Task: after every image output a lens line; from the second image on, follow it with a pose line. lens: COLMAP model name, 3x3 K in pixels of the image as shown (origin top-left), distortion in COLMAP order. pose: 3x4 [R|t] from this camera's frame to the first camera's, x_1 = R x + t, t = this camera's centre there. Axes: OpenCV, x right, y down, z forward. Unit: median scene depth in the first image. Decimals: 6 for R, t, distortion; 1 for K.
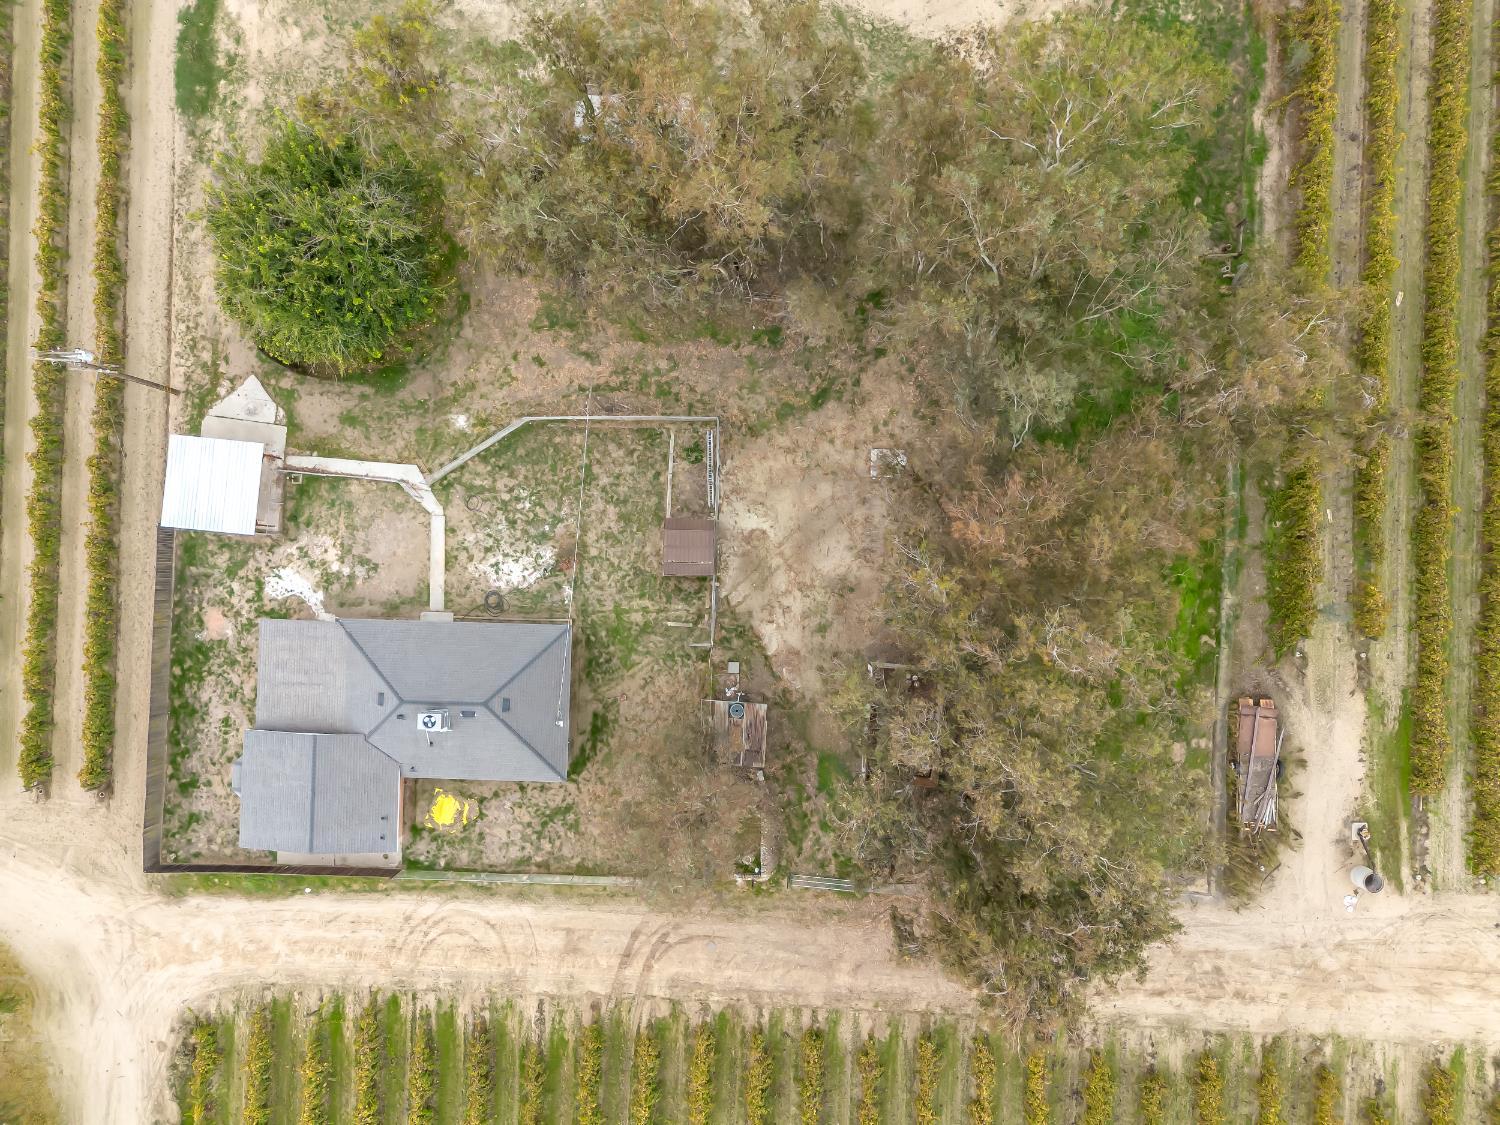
lens RADIAL K [[1069.6, 0, 750.0], [0, 1069.6, 562.5], [0, 0, 1]] dist [0.070581, -0.061855]
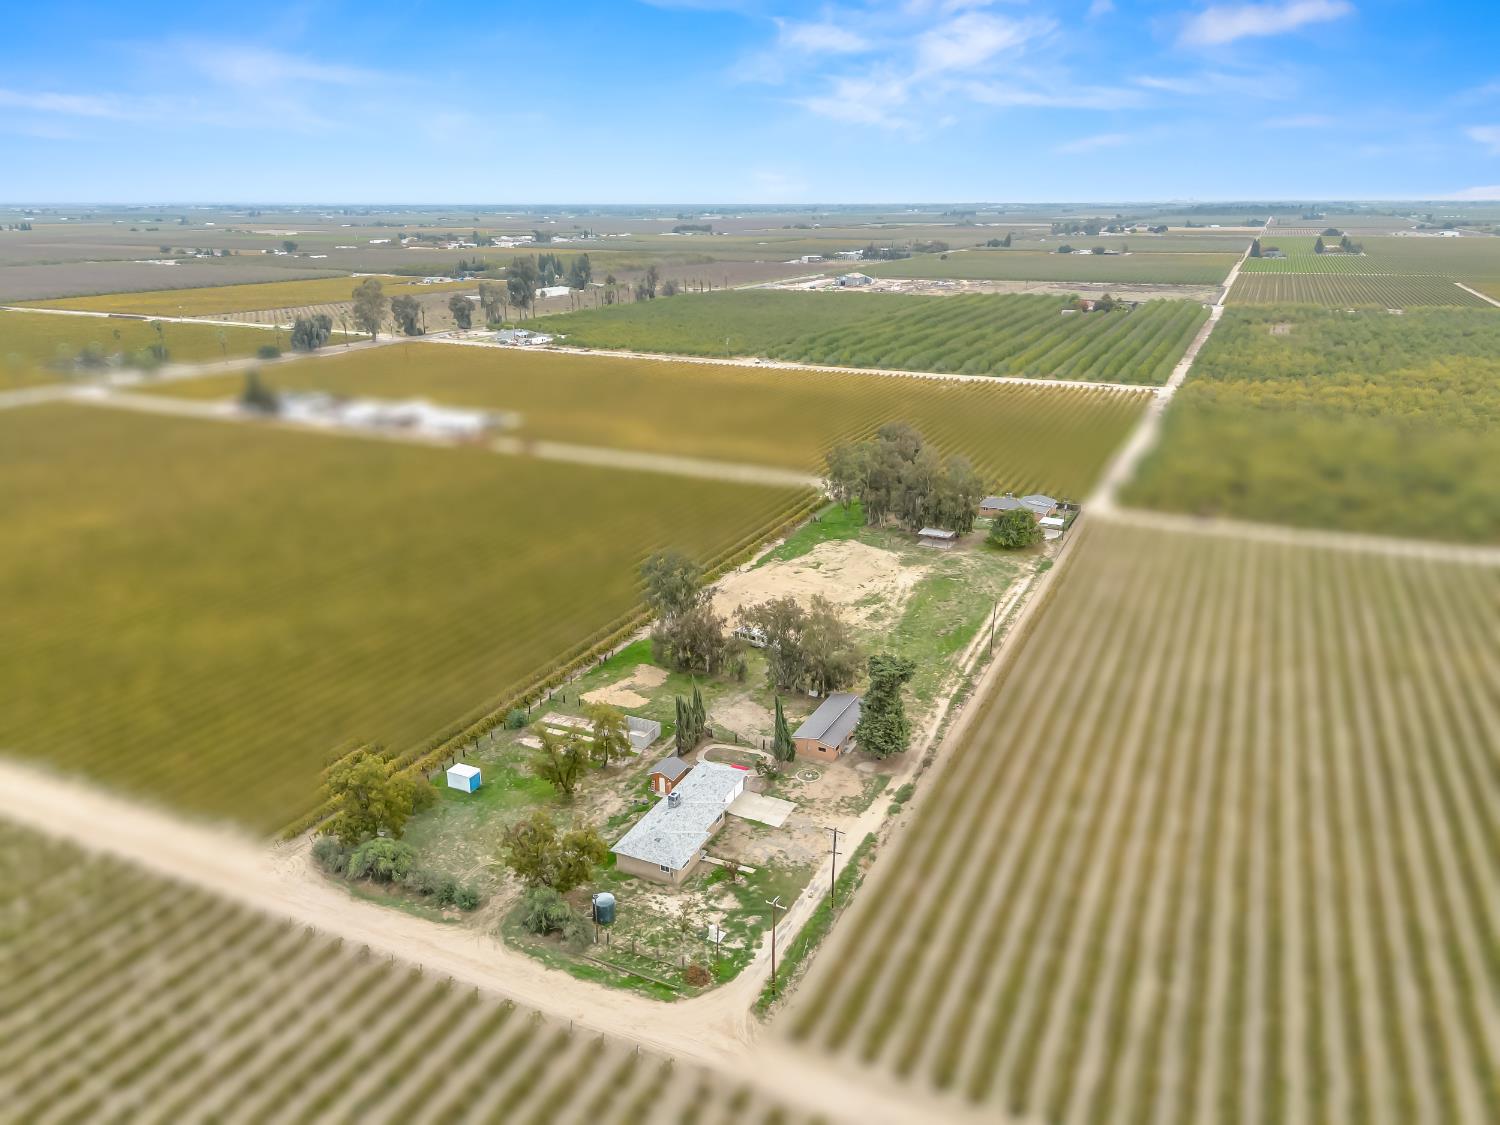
lens RADIAL K [[1069.6, 0, 750.0], [0, 1069.6, 562.5], [0, 0, 1]] dist [0.070581, -0.061855]
pose [[-0.919392, -0.099978, 0.380425, -1.013975], [0.392742, -0.286783, 0.873790, -4.300641], [0.021740, 0.952764, 0.302932, -0.196478]]
